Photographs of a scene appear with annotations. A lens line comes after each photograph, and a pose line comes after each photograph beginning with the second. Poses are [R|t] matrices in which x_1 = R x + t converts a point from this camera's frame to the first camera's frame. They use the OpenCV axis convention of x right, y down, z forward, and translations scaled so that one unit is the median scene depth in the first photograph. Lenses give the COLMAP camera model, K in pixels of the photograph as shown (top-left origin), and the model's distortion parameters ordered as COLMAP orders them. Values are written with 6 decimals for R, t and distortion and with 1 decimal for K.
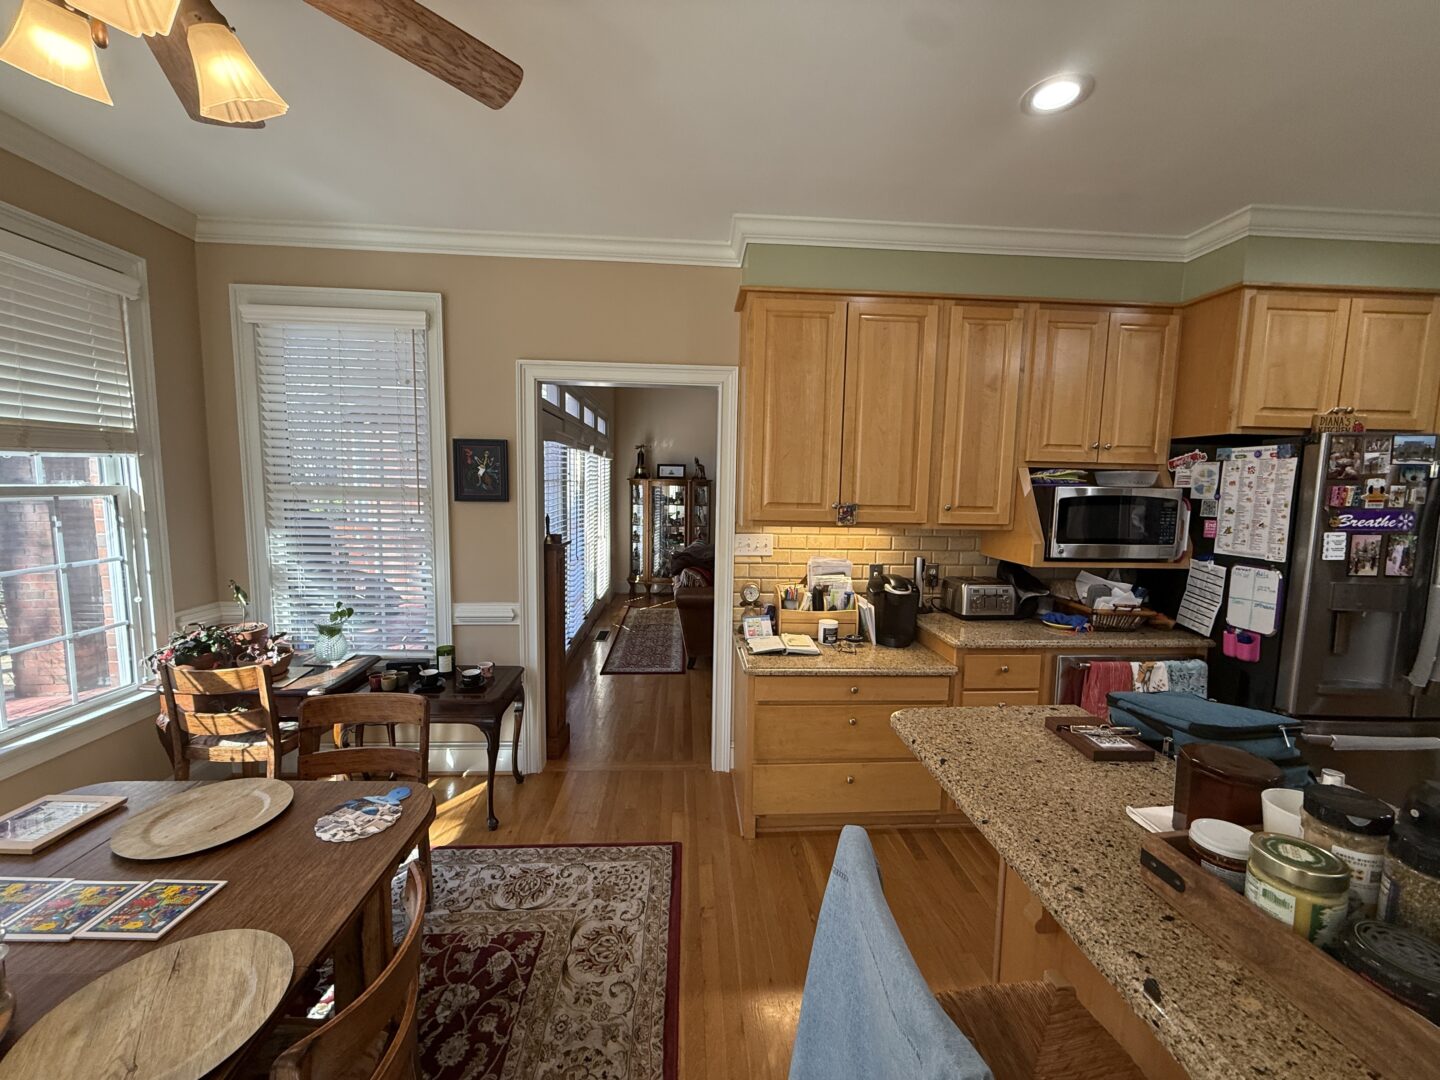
lens RADIAL K [[580.1, 0, 720.0], [0, 580.1, 540.0], [0, 0, 1]] dist [0.005196, -0.000021]
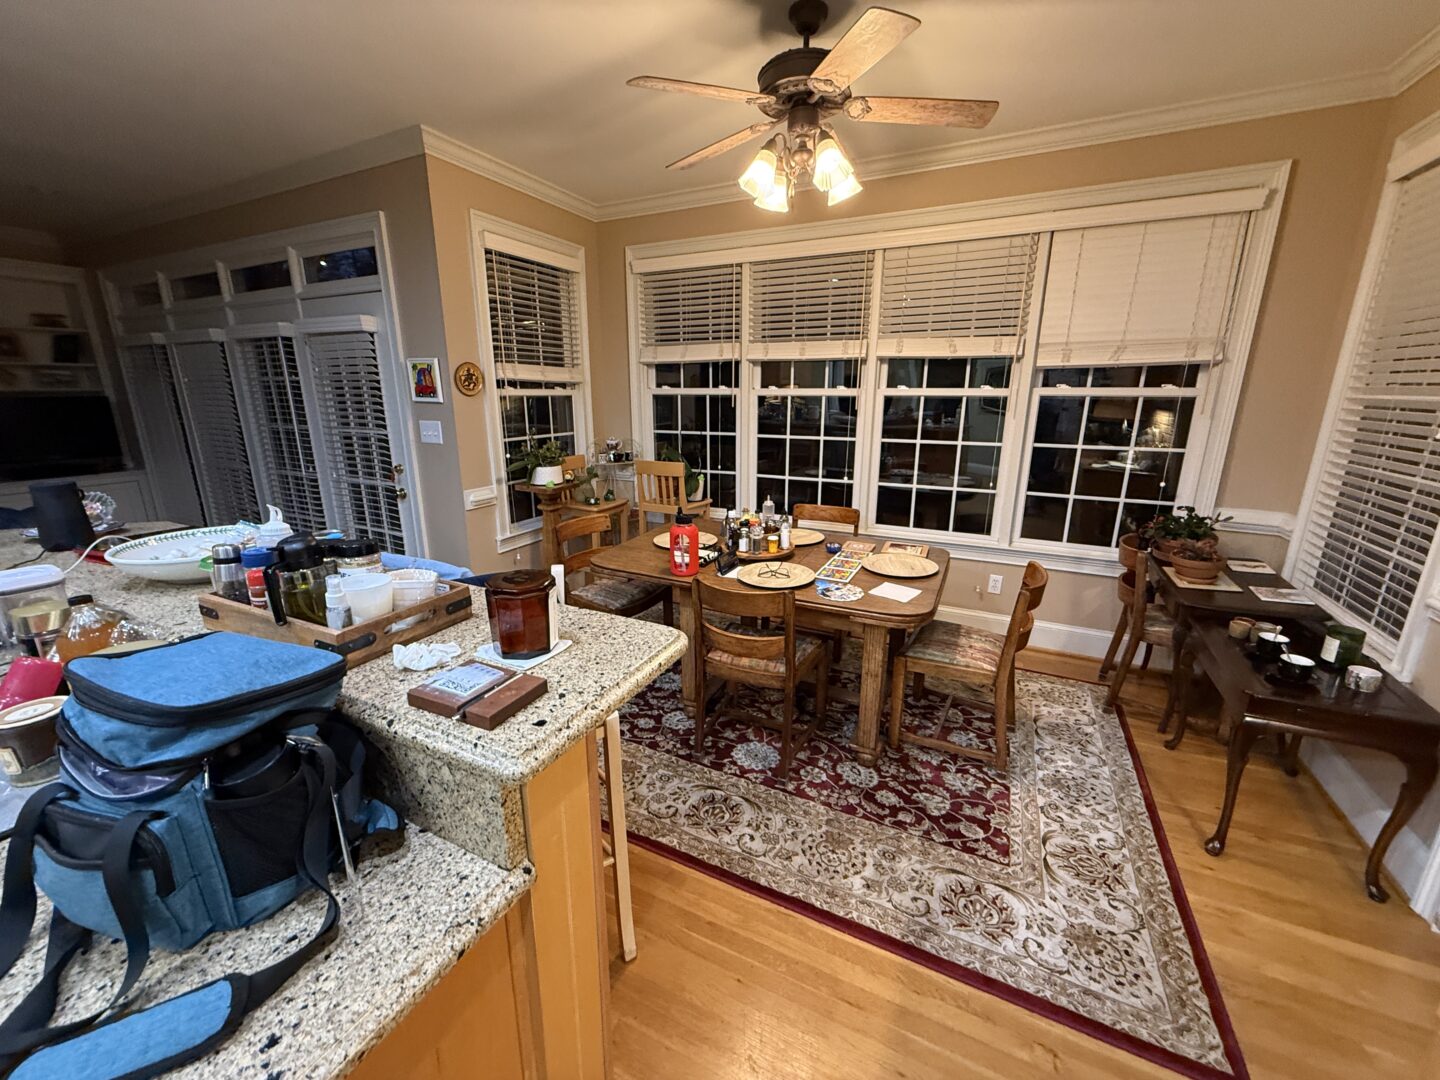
lens RADIAL K [[572.3, 0, 715.8], [0, 572.3, 539.4], [0, 0, 1]] dist [-0.000052, 0.000012]
pose [[-0.501359, 0.203596, -0.840945, 0.489554], [-0.099742, 0.951842, 0.289910, -0.042980], [0.859471, 0.229226, -0.456908, 0.717474]]
